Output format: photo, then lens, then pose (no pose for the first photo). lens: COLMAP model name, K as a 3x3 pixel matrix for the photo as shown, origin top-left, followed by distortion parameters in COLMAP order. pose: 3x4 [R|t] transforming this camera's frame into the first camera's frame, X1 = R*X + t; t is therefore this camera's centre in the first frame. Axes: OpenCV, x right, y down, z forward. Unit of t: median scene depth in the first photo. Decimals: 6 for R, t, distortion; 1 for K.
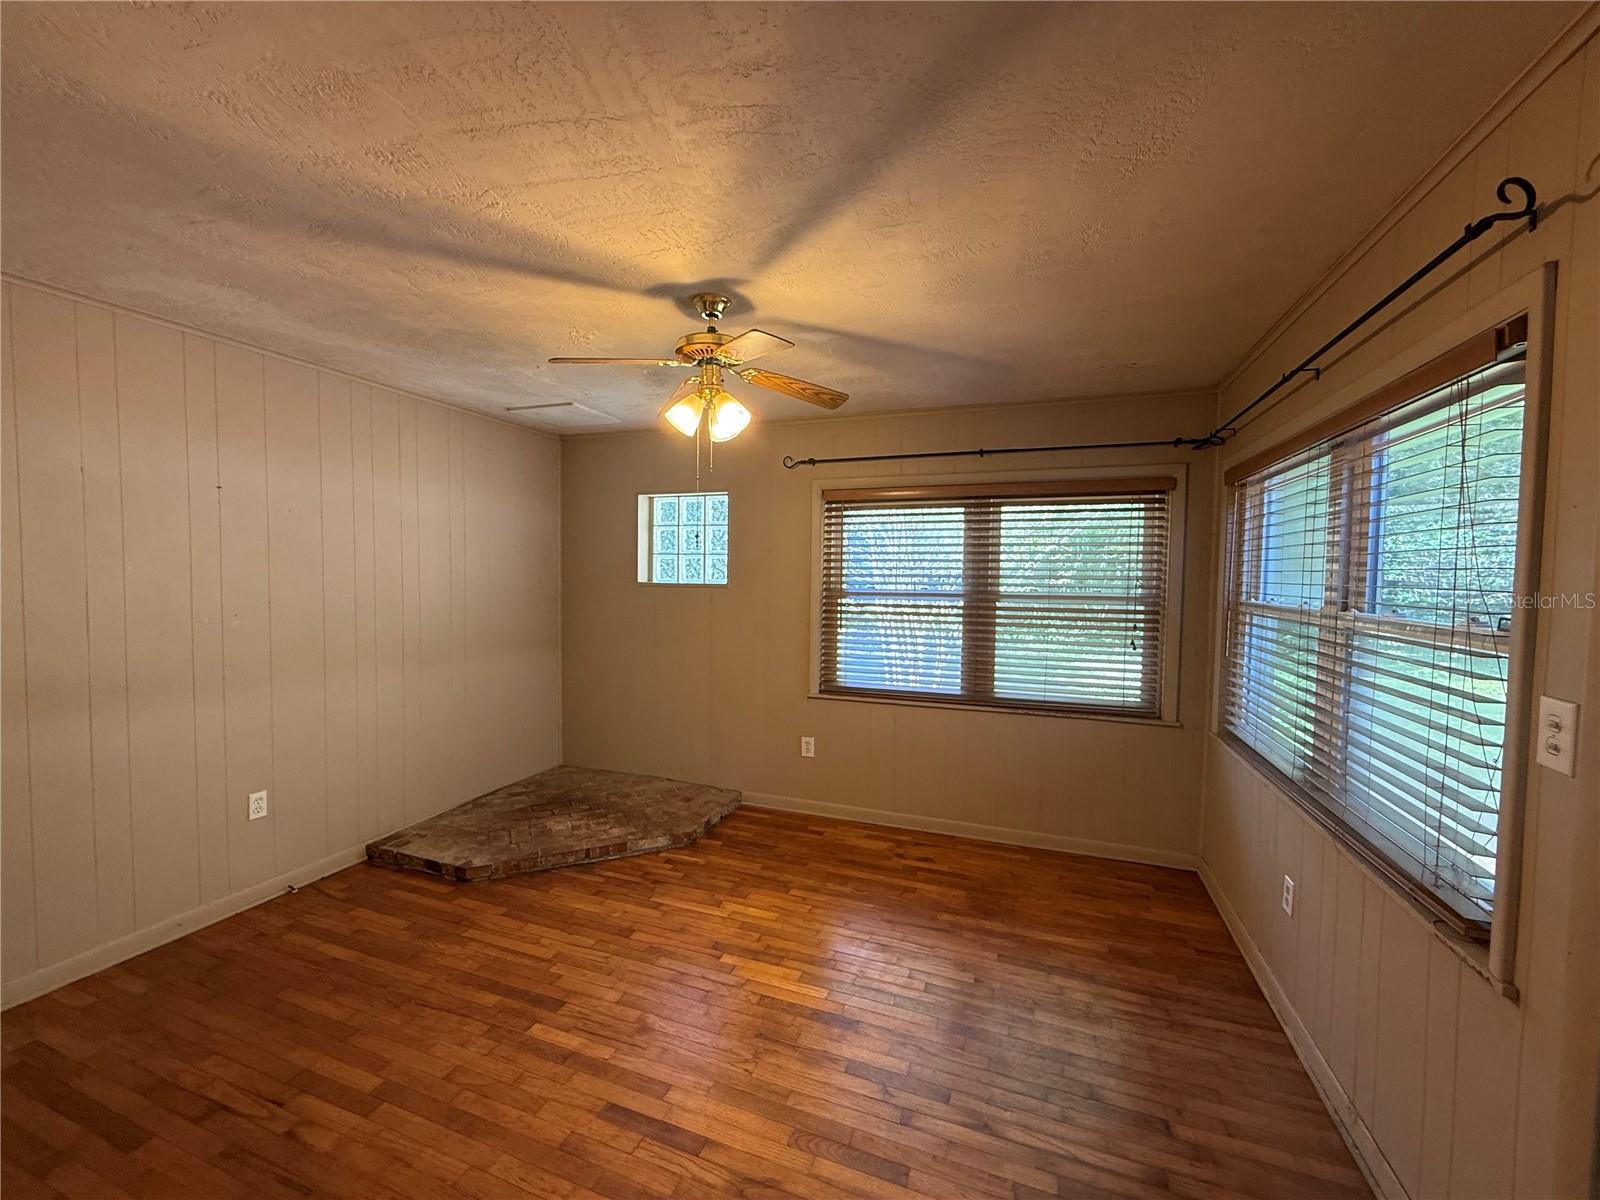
lens RADIAL K [[638.4, 0, 795.9], [0, 638.4, 602.8], [0, 0, 1]] dist [-0.000755, 0.000390]
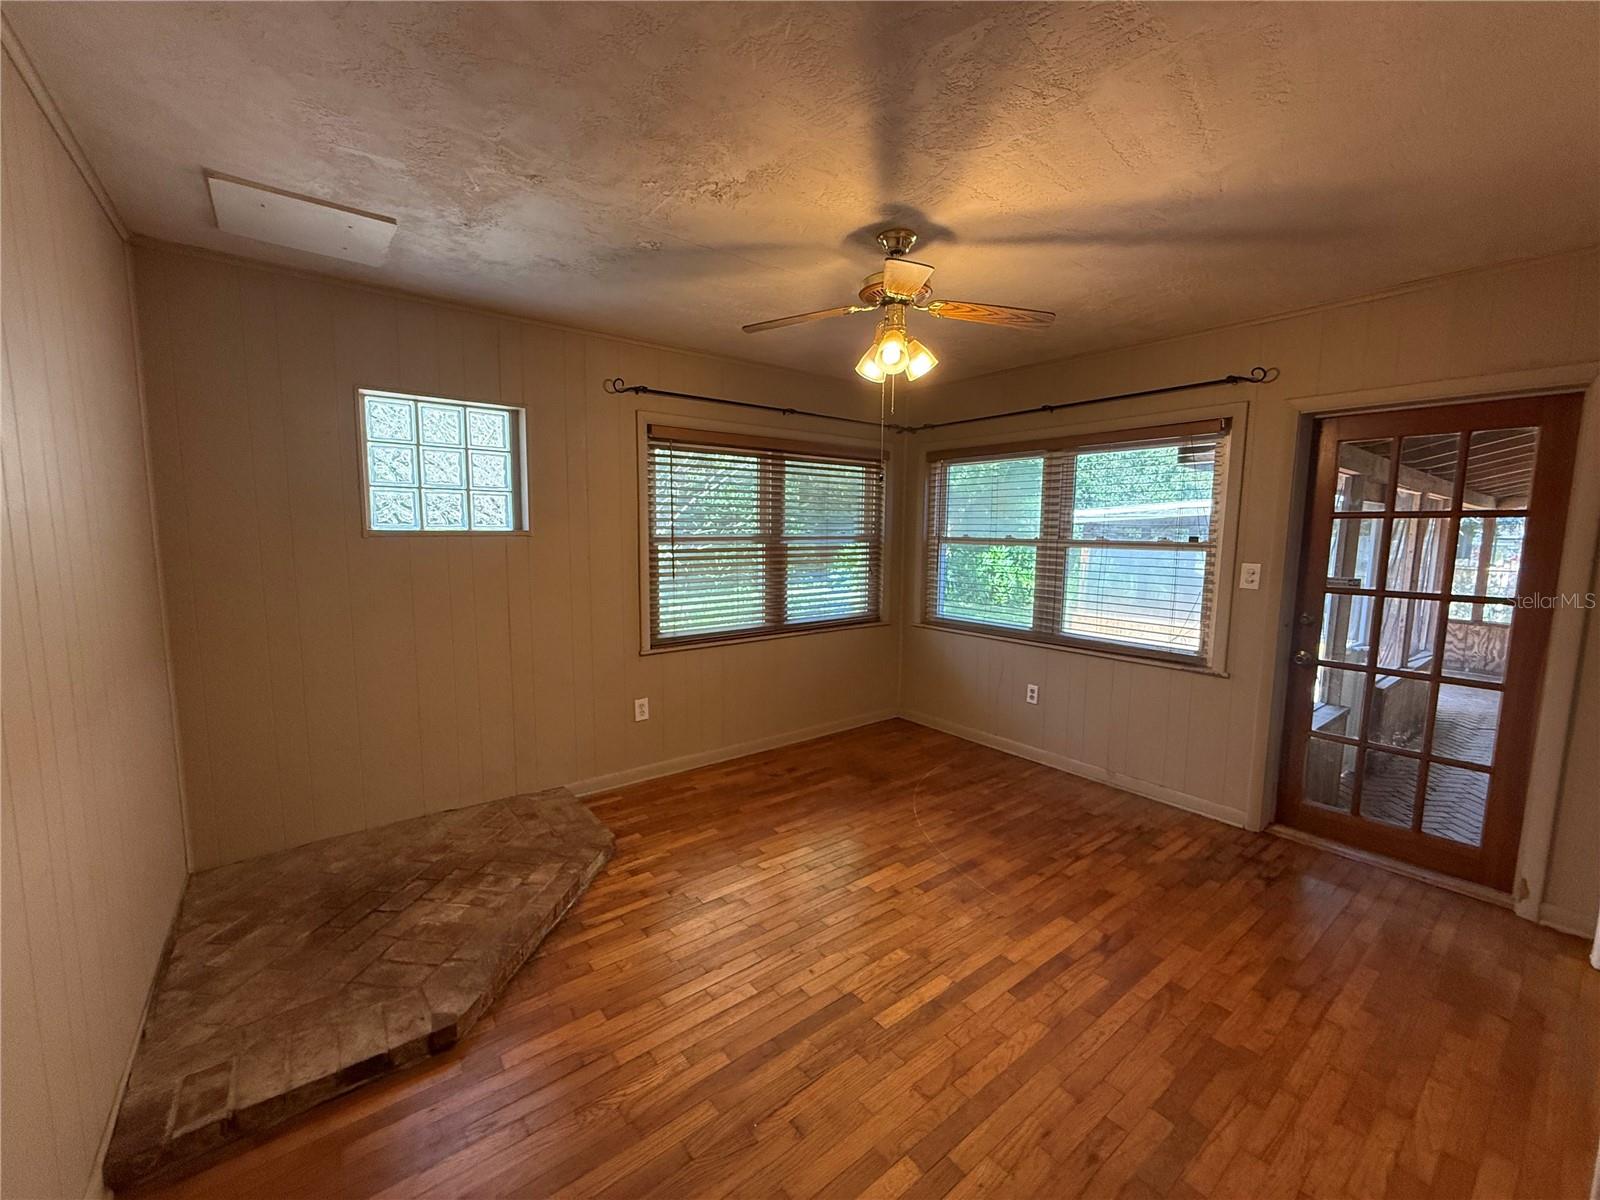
lens RADIAL K [[638.4, 0, 795.9], [0, 638.4, 602.8], [0, 0, 1]] dist [-0.000755, 0.000390]
pose [[0.528197, -0.105055, 0.842598, -0.699794], [0.037609, 0.994238, 0.100386, -0.009596], [-0.848288, -0.021335, 0.529105, 0.380890]]
